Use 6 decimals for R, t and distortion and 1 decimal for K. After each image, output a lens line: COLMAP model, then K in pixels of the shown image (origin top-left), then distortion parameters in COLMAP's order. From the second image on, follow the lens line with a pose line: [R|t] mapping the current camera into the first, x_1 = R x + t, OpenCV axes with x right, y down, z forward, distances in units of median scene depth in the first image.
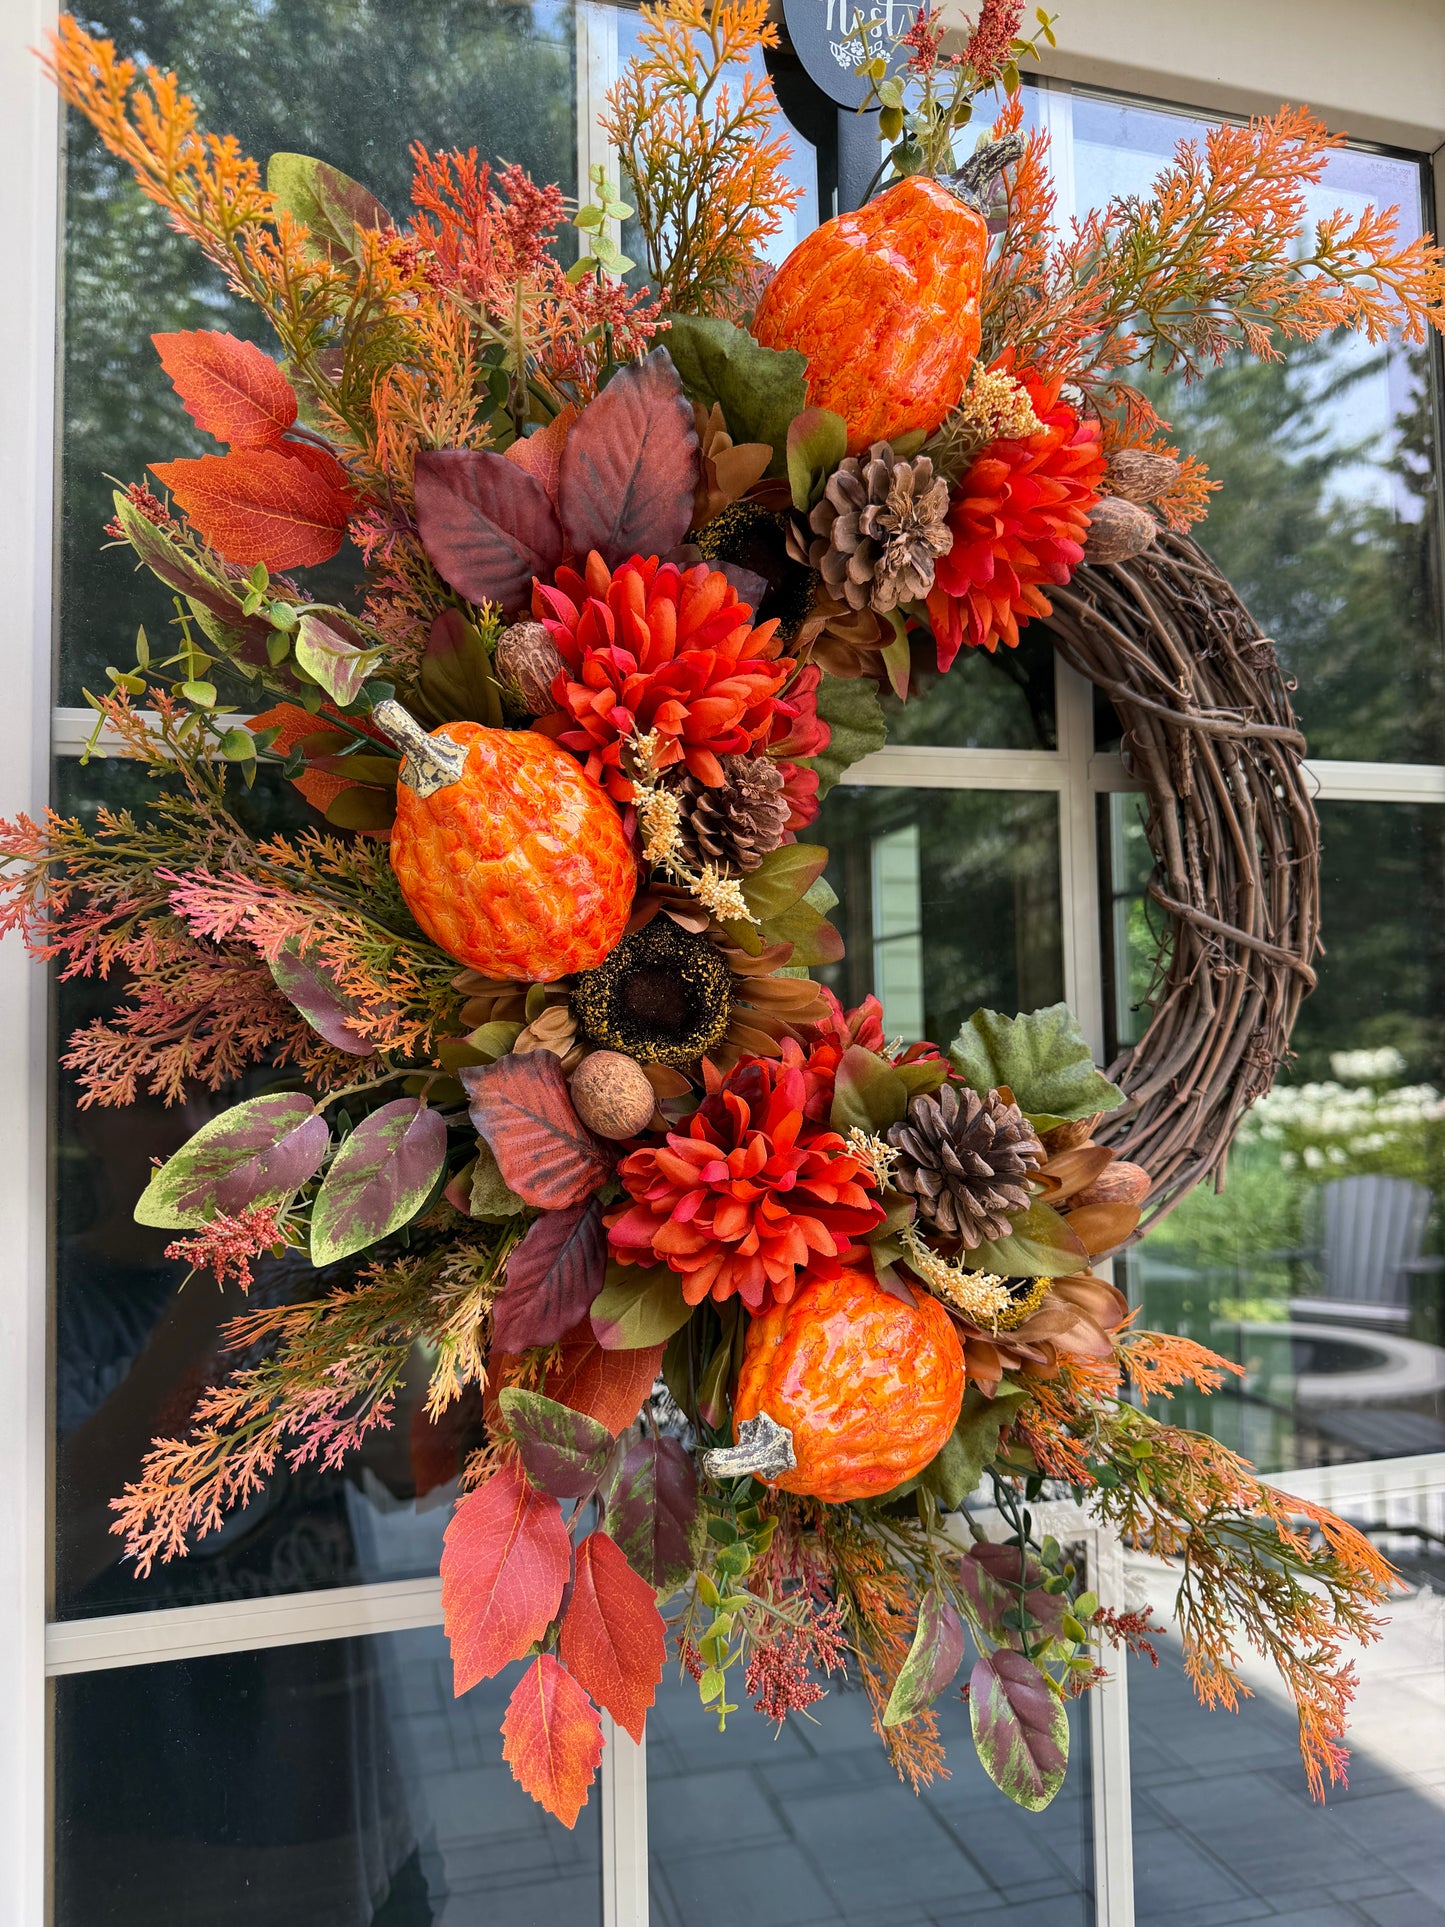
lens RADIAL K [[1386.8, 0, 727.9], [0, 1386.8, 951.4], [0, 0, 1]] dist [-0.008572, -0.049455]
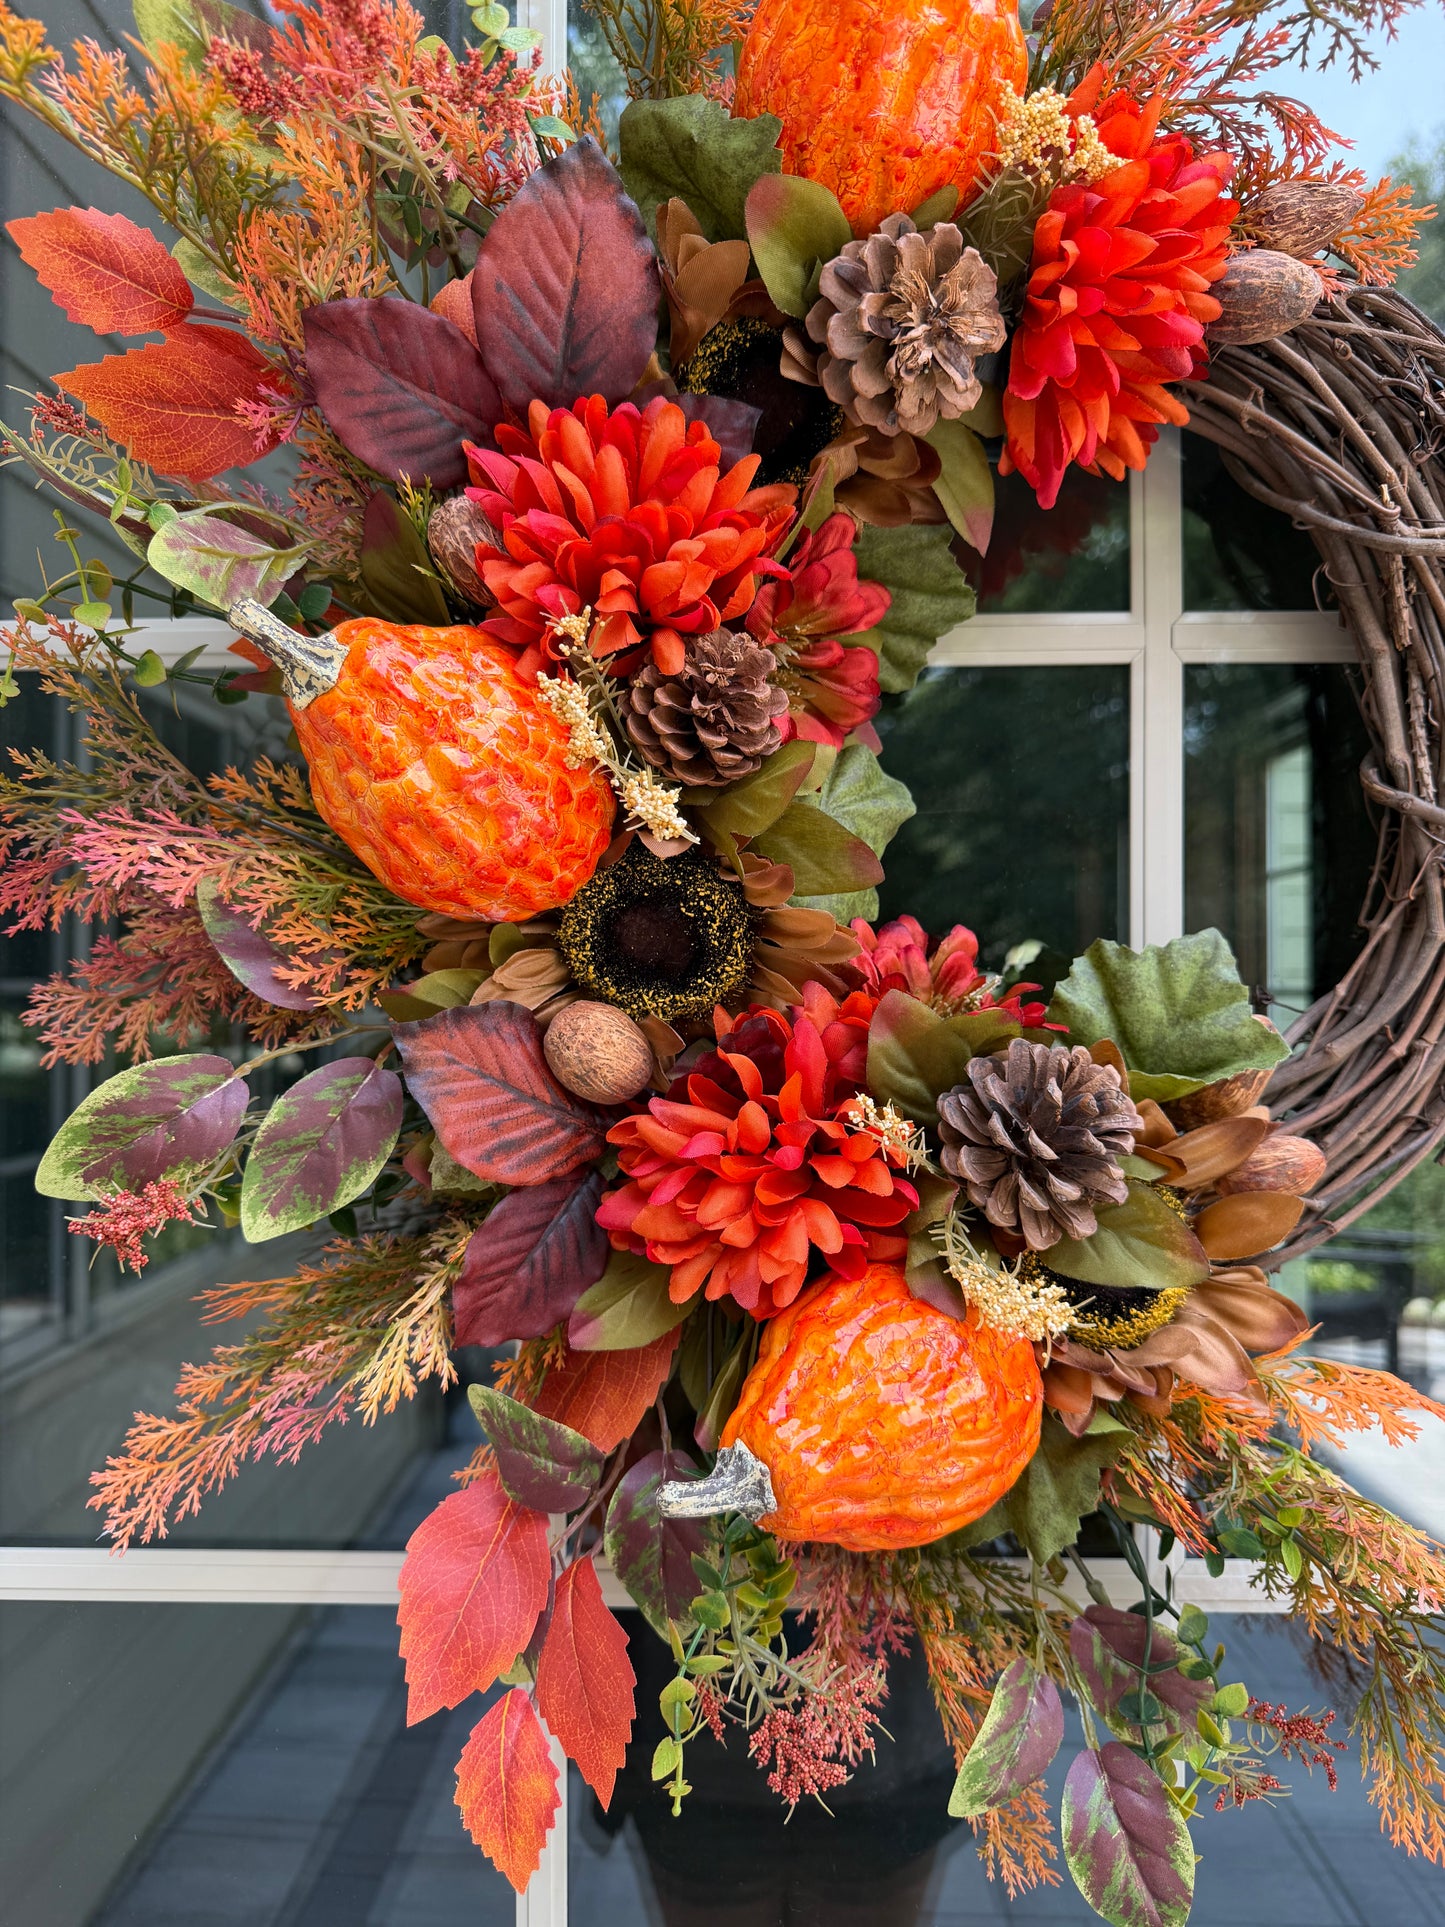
lens RADIAL K [[1386.8, 0, 714.5], [0, 1386.8, 962.7], [0, 0, 1]] dist [-0.008572, -0.049455]
pose [[0.954123, -0.018918, -0.298815, 0.248205], [0.034729, 0.998258, 0.047690, 0.011458], [0.297393, -0.055880, 0.953119, 0.222591]]
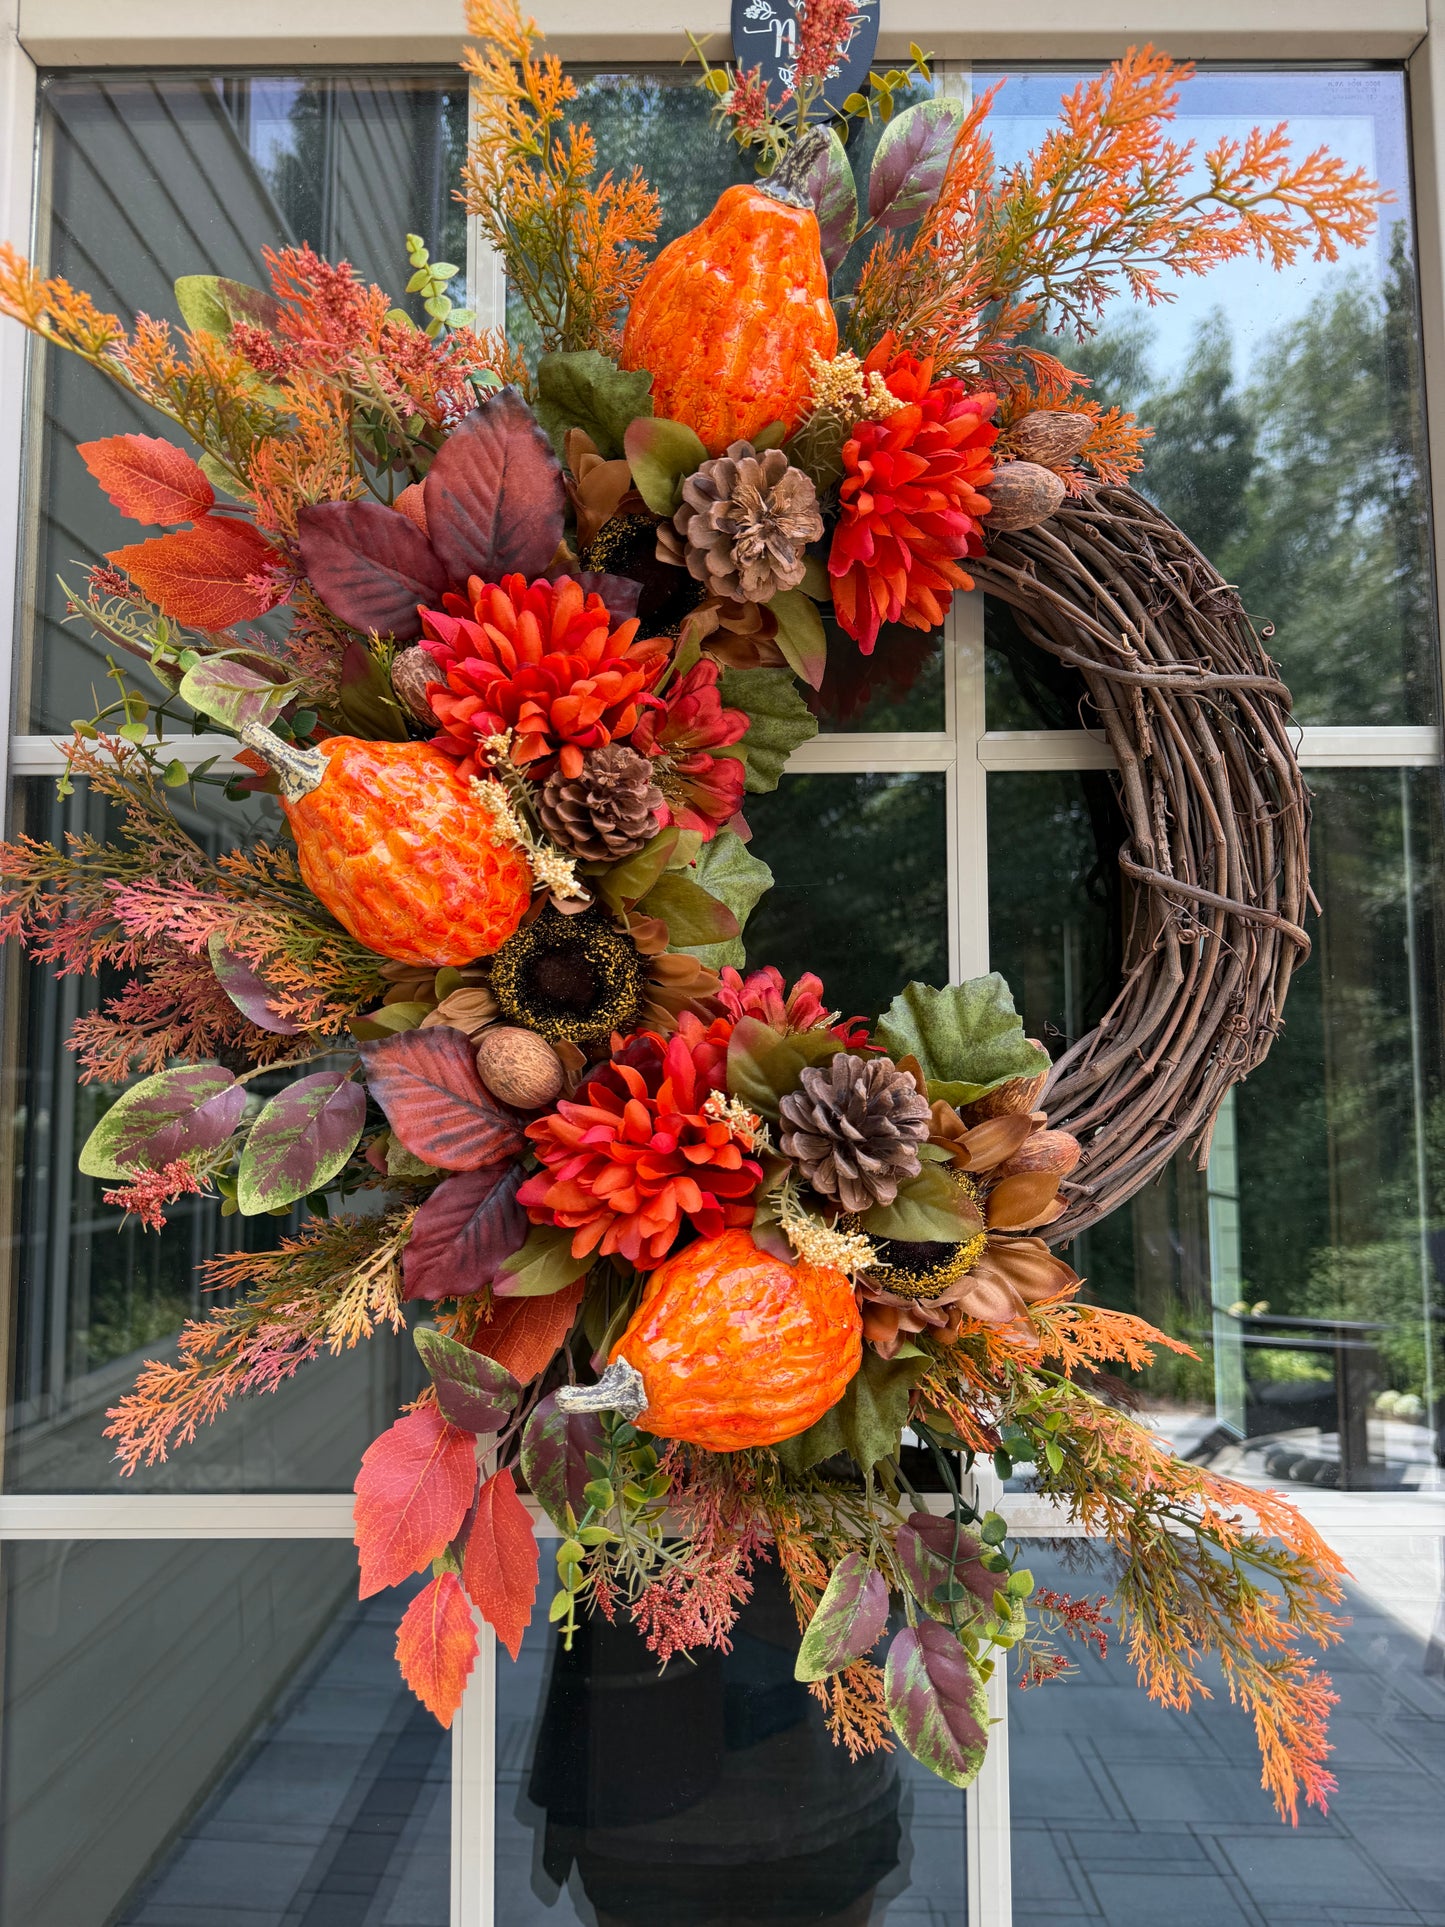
lens RADIAL K [[1386.8, 0, 720.5], [0, 1386.8, 962.1], [0, 0, 1]] dist [-0.008572, -0.049455]
pose [[0.961081, -0.043654, -0.272797, 0.384711], [0.038016, 0.998941, -0.025923, 0.056950], [0.273640, 0.014543, 0.961722, -0.009678]]
